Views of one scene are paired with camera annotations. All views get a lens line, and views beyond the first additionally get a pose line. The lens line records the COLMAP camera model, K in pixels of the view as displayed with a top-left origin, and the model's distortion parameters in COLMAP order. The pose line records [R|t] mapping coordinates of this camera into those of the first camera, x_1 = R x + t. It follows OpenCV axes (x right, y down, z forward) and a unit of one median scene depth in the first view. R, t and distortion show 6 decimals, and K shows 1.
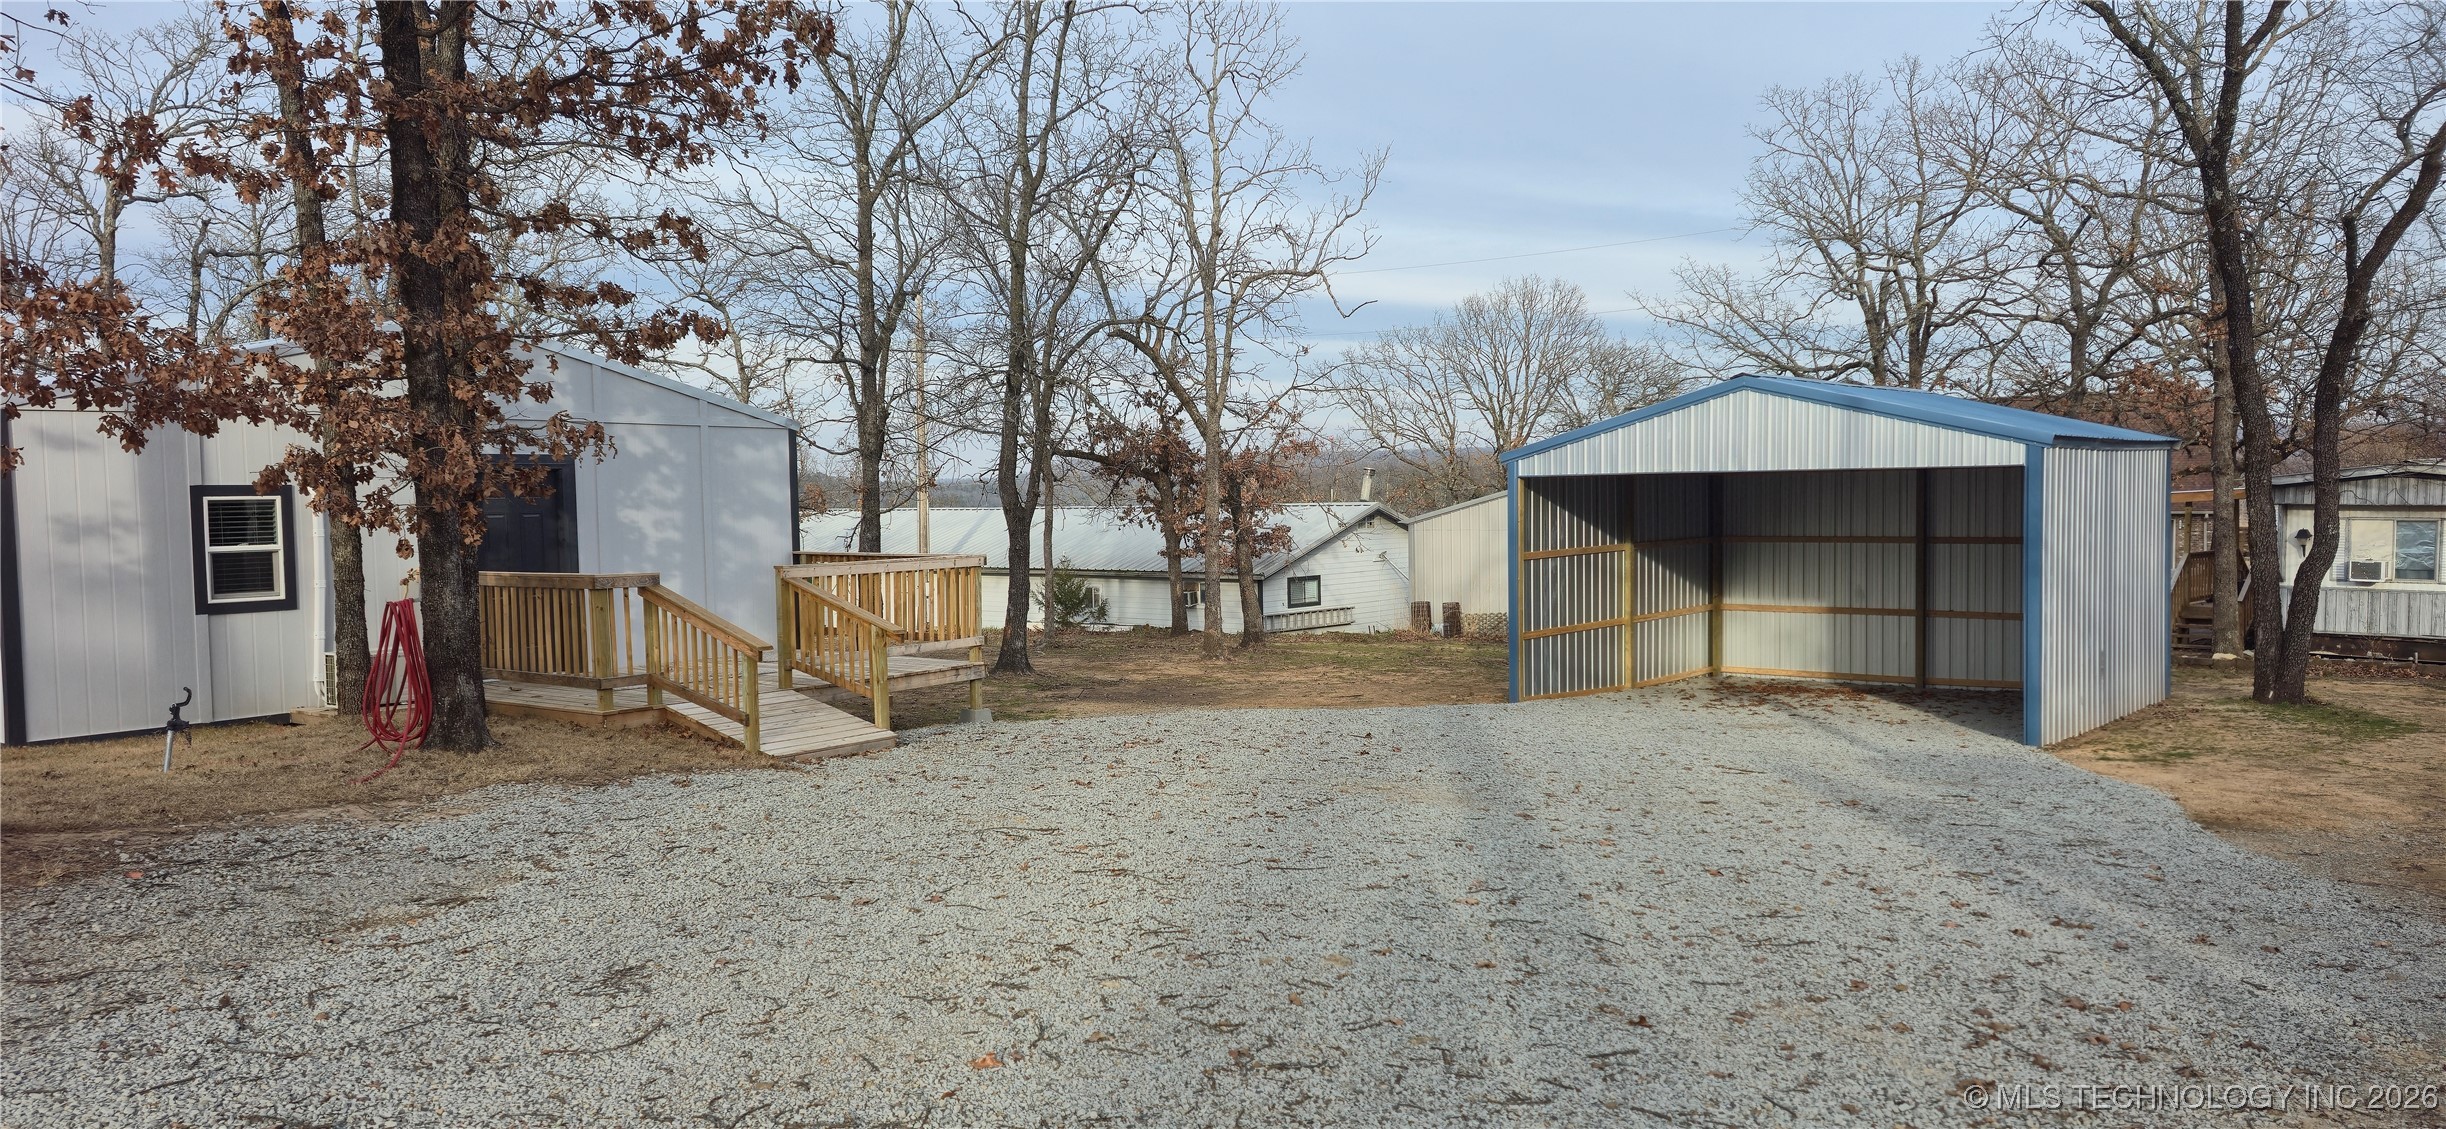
lens RADIAL K [[1603.1, 0, 1215.2], [0, 1603.1, 572.6], [0, 0, 1]] dist [0.084186, -0.095668]
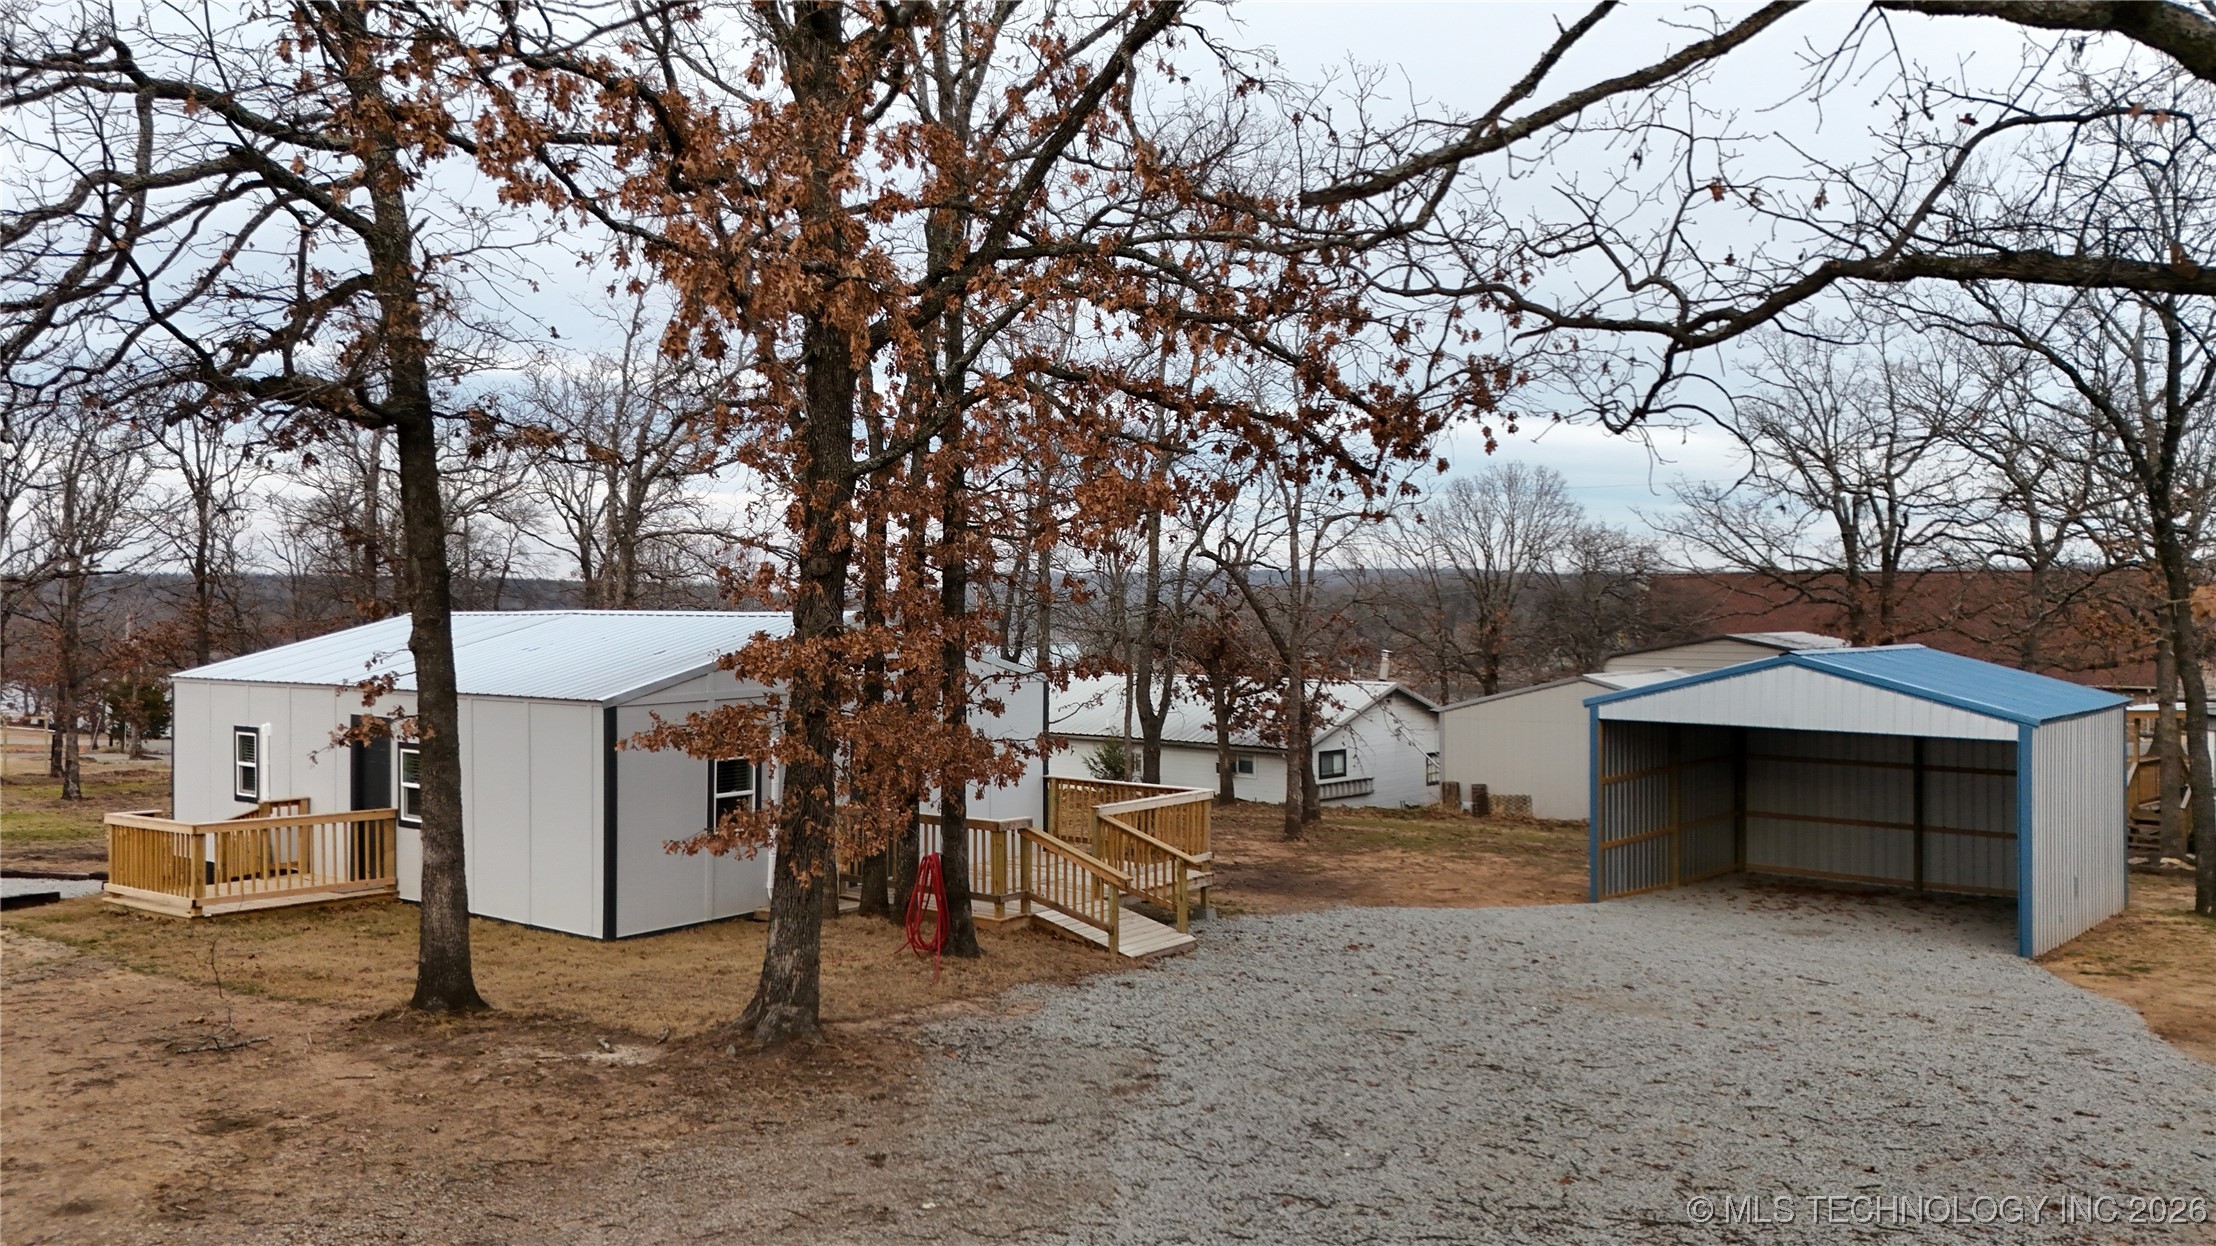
lens RADIAL K [[1621.3, 0, 1117.3], [0, 1621.3, 611.3], [0, 0, 1]] dist [0.088274, -0.098073]
pose [[0.999770, 0.018523, -0.010830, -0.152217], [-0.019034, 0.998610, -0.049147, -0.065156], [0.009904, 0.049342, 0.998733, -0.239791]]
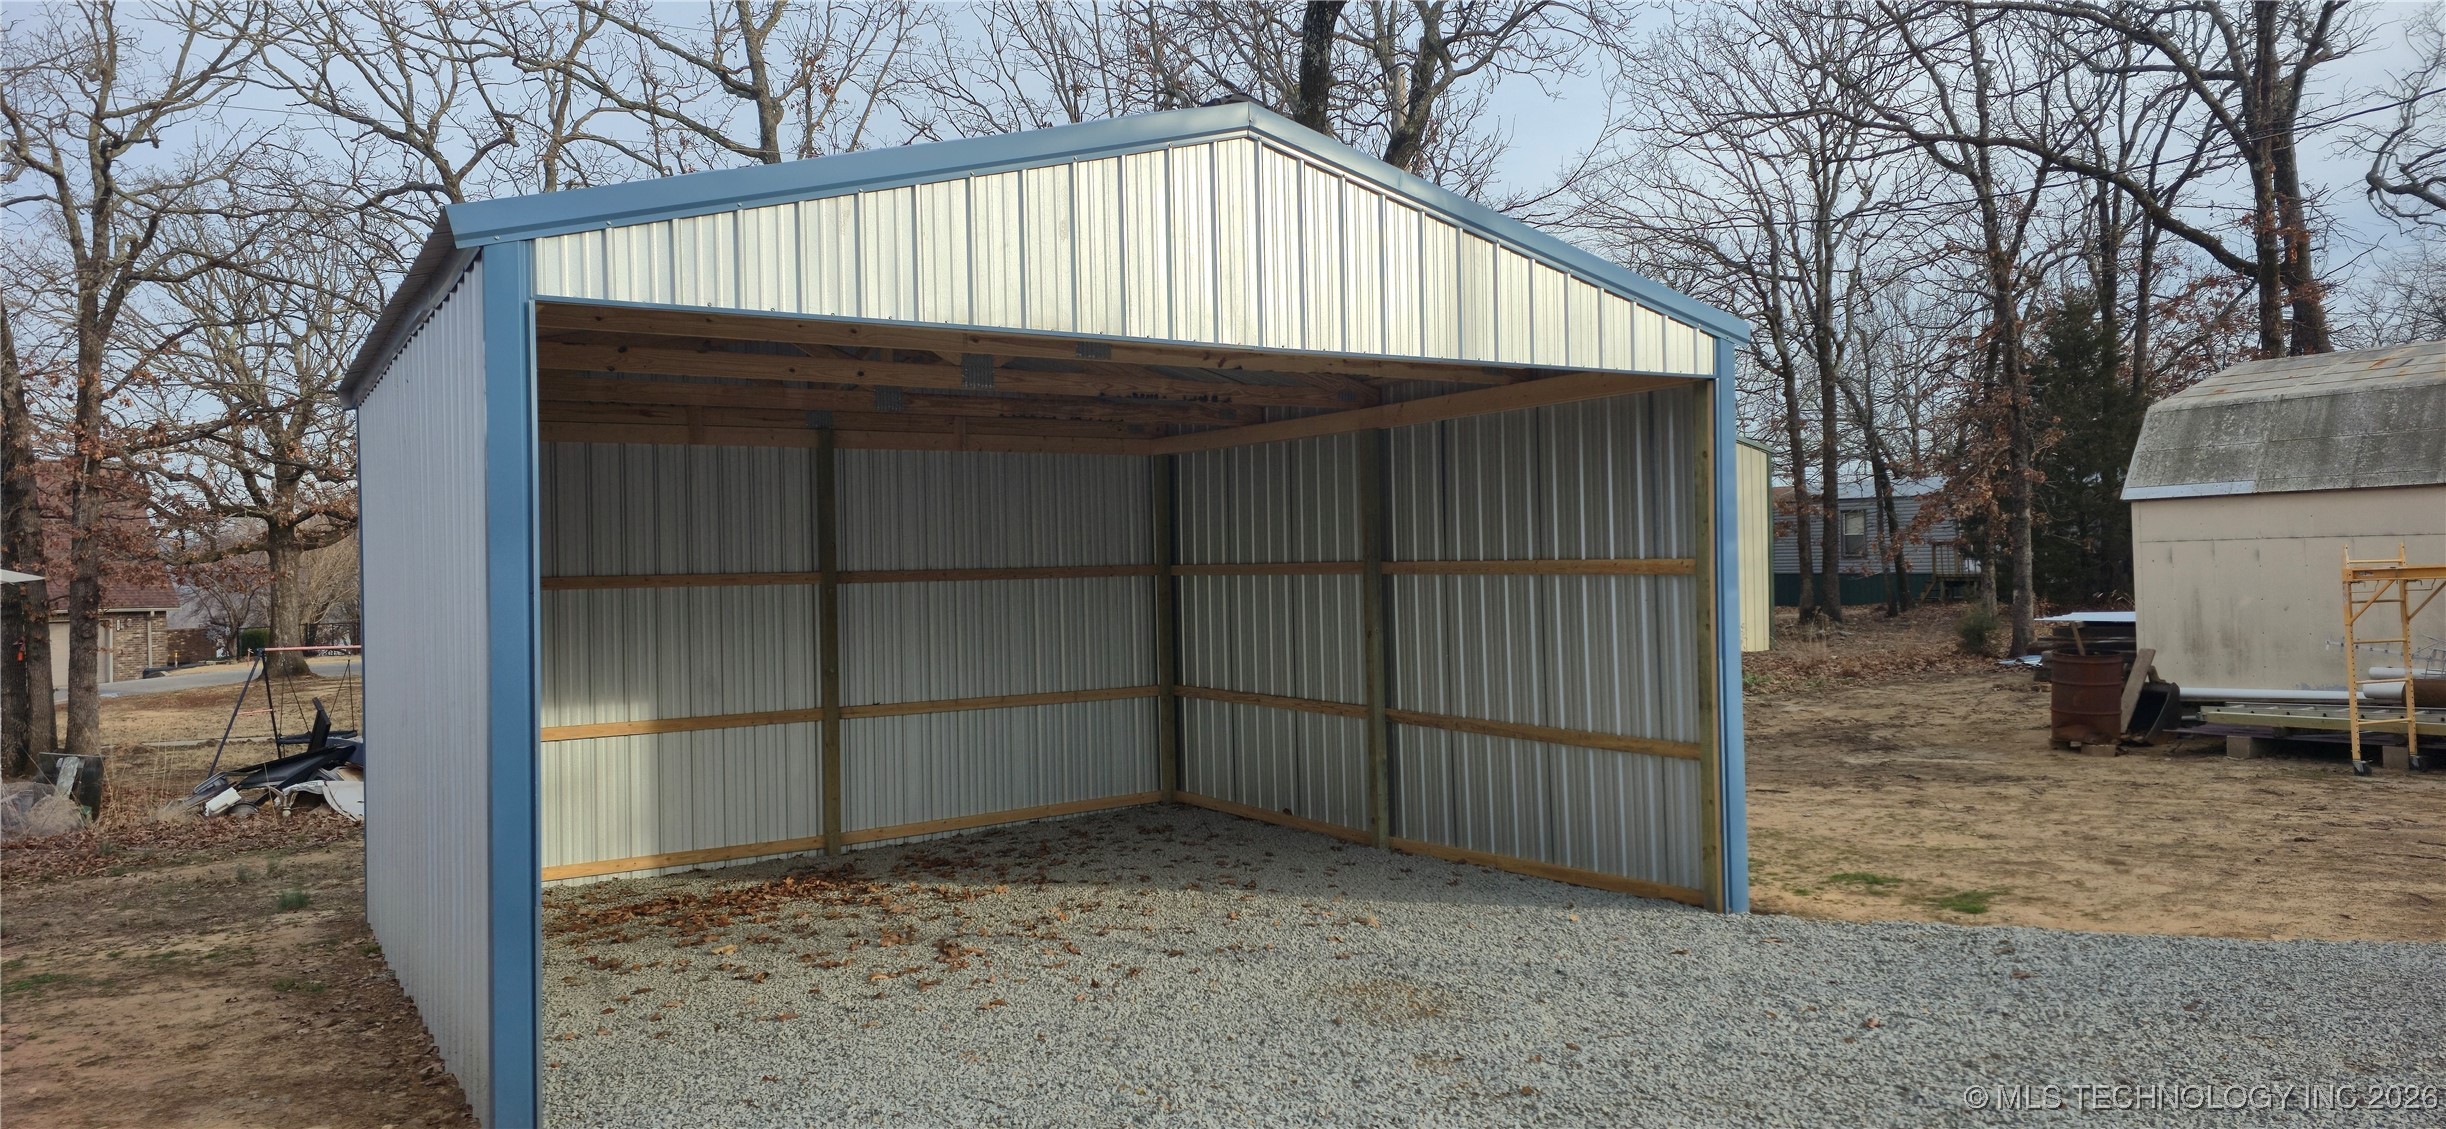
lens RADIAL K [[1613.0, 0, 1147.1], [0, 1613.0, 526.3], [0, 0, 1]] dist [0.082326, -0.000299]
pose [[0.337233, 0.038667, 0.940627, -0.031999], [0.057914, 0.996412, -0.061723, 0.002463], [-0.939638, 0.075290, 0.333783, 0.728800]]
